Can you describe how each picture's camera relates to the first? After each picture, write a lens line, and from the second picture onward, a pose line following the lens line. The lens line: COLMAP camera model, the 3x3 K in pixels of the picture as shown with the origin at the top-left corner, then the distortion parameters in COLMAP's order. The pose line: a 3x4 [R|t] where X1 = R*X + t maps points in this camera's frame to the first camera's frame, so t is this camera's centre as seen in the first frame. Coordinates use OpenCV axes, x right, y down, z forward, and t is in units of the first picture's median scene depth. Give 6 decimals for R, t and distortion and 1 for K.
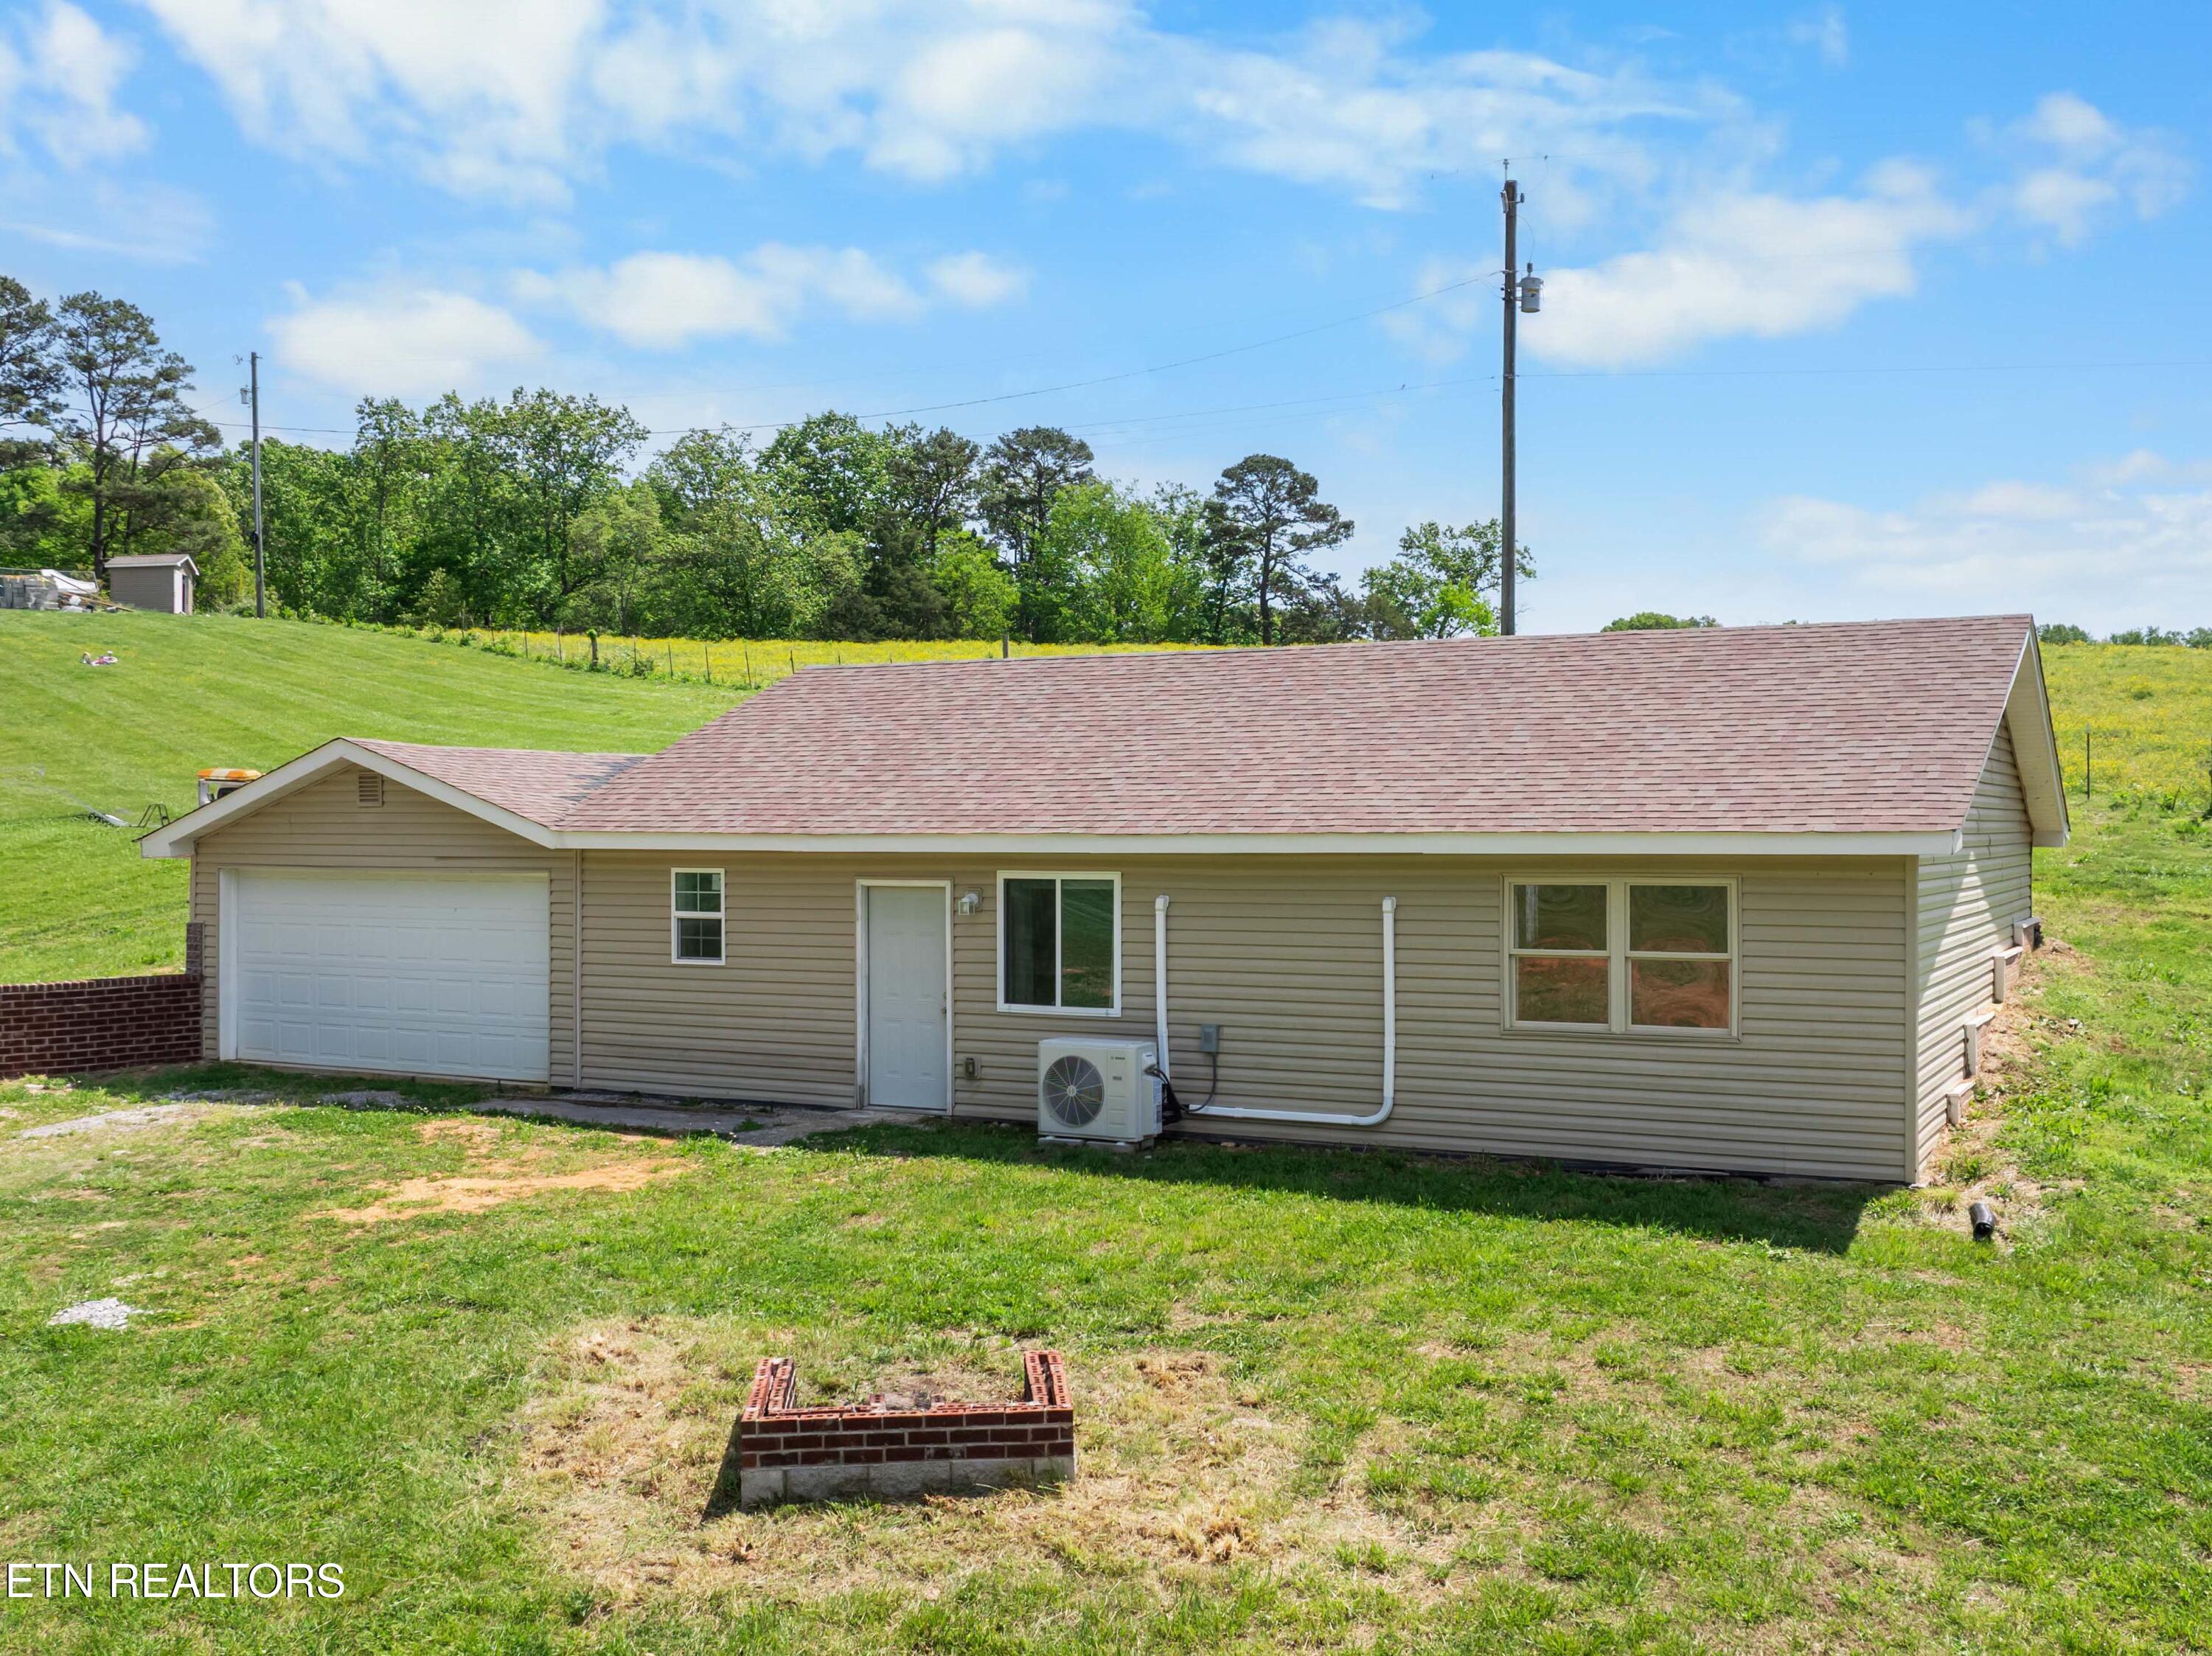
lens RADIAL K [[2188.3, 0, 1139.9], [0, 2188.3, 835.3], [0, 0, 1]] dist [-0.004838, -0.106388]
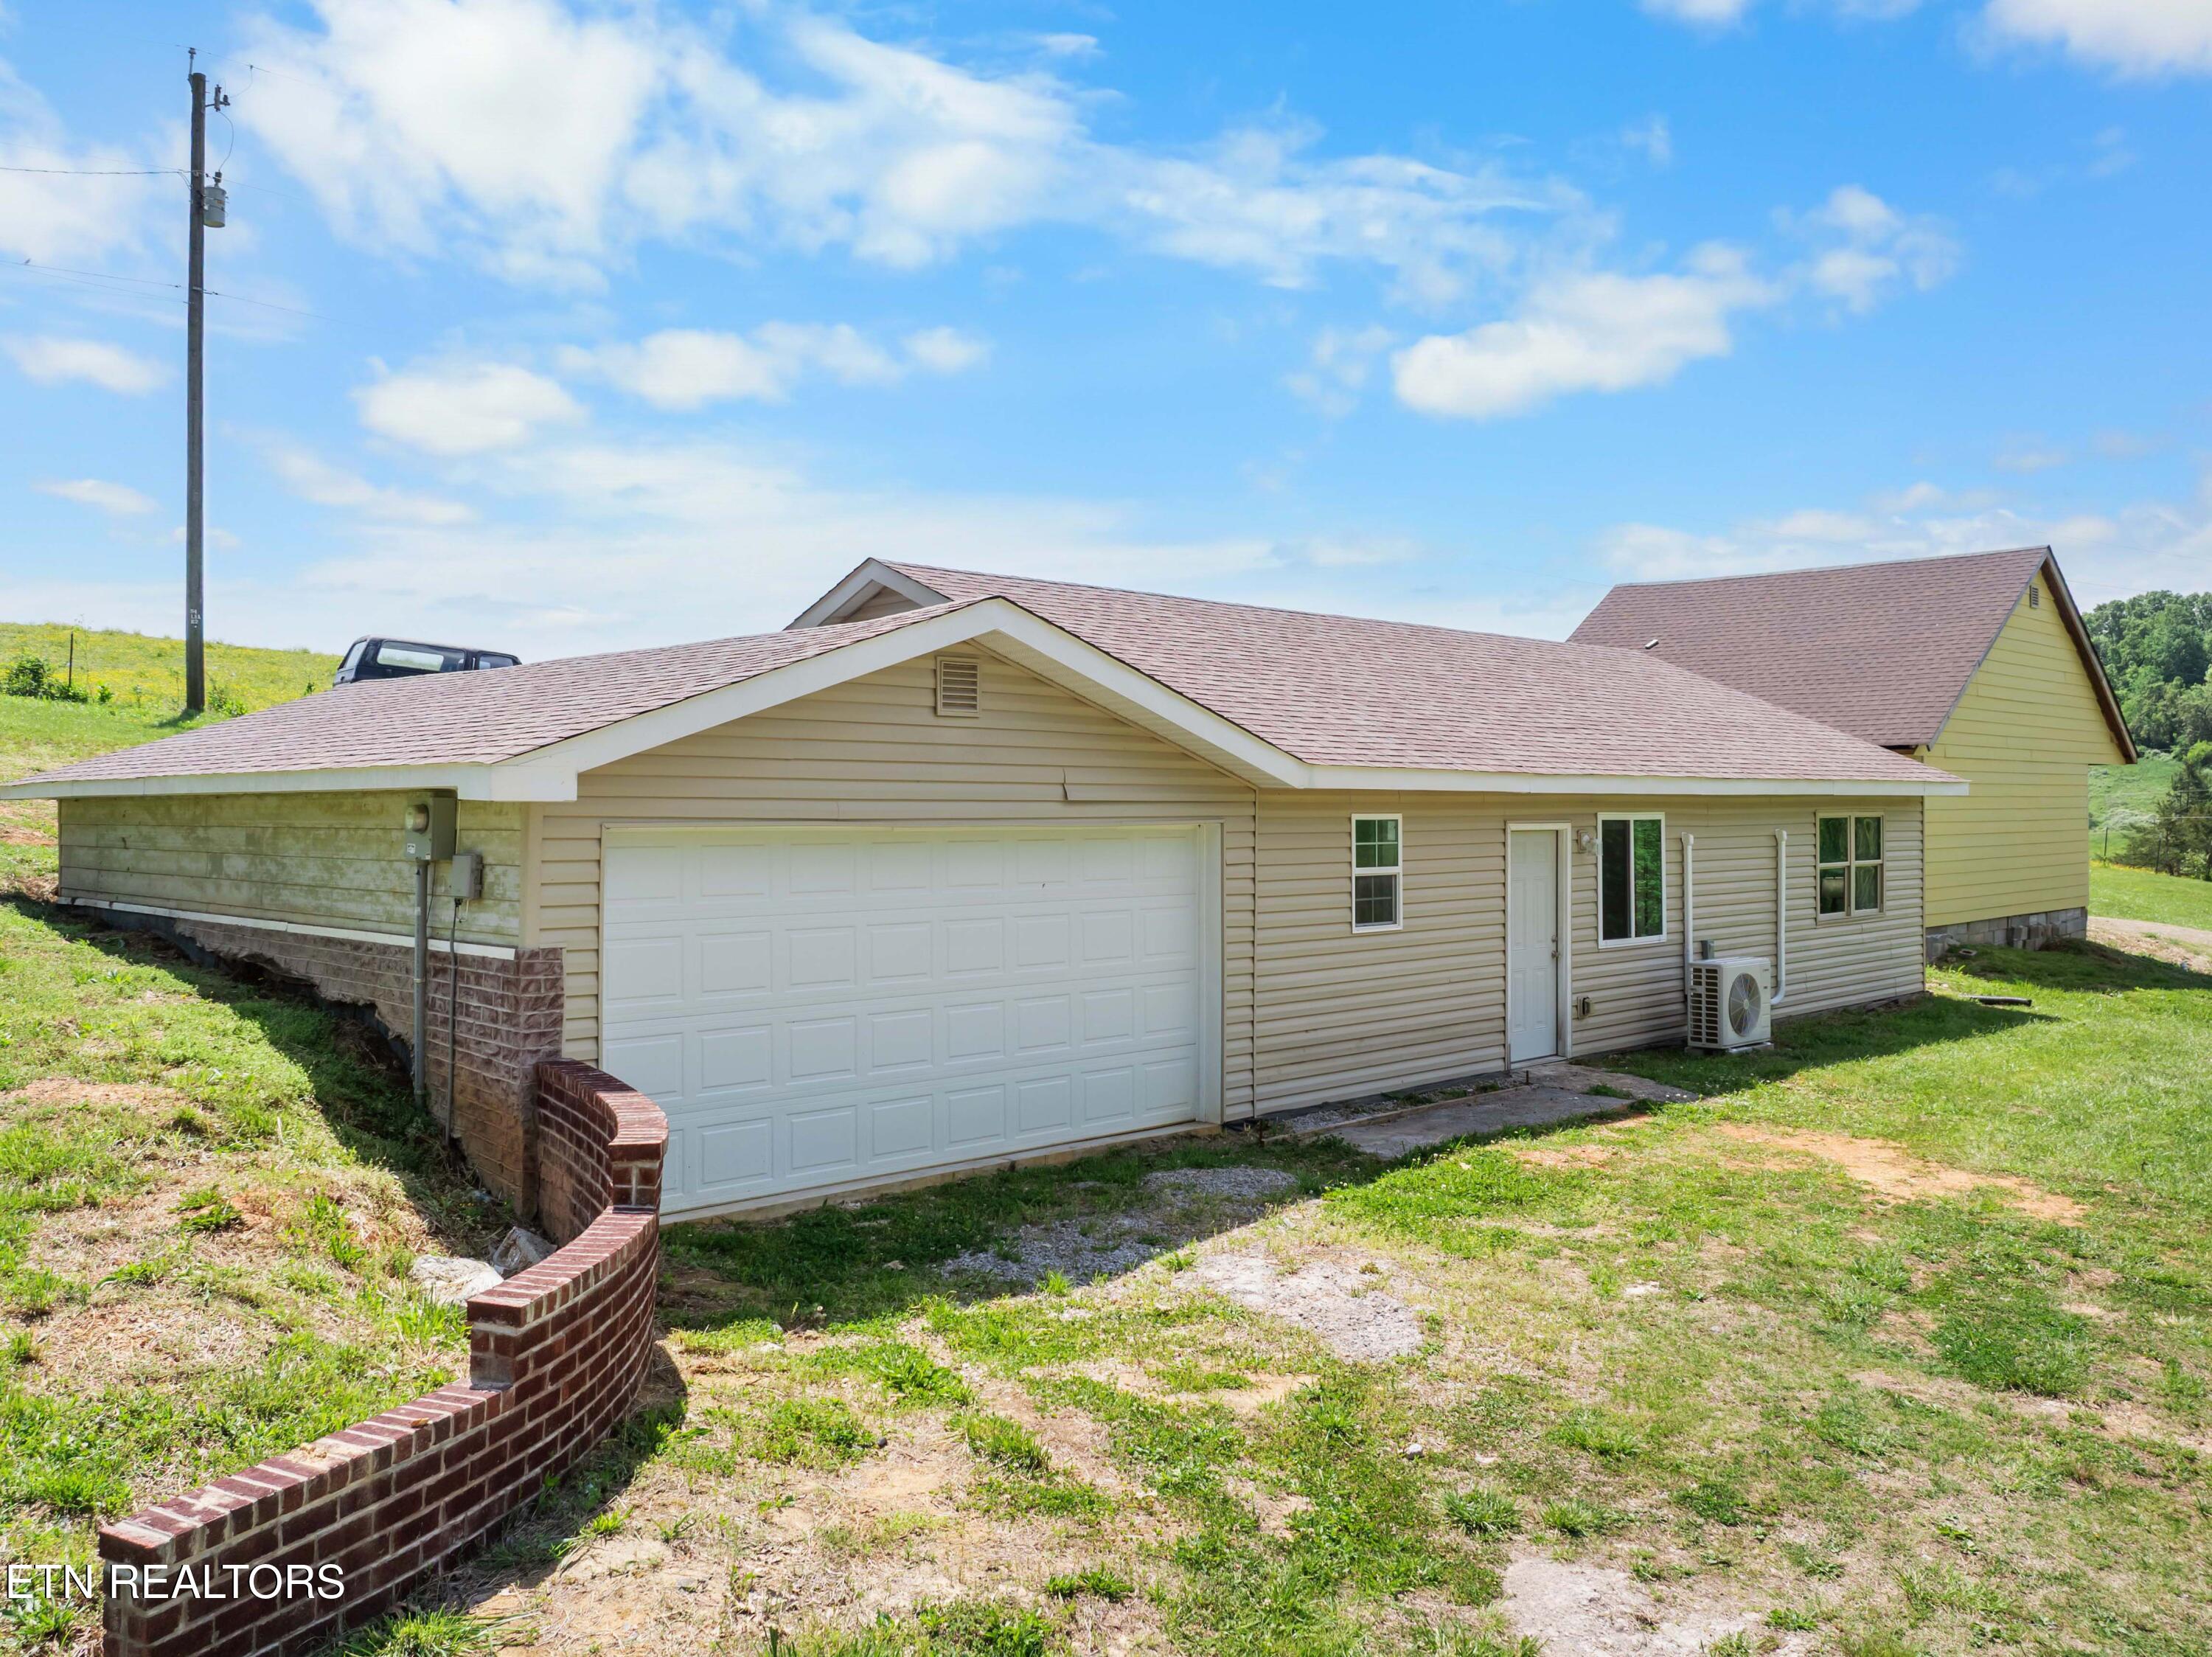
lens RADIAL K [[1830.4, 0, 1106.0], [0, 1830.4, 828.5], [0, 0, 1]] dist [-0.058245, -0.002263]
pose [[0.302343, -0.008975, 0.953157, -0.875847], [0.005847, 0.999954, 0.007561, 0.014729], [-0.953181, 0.003287, 0.302382, 0.885137]]
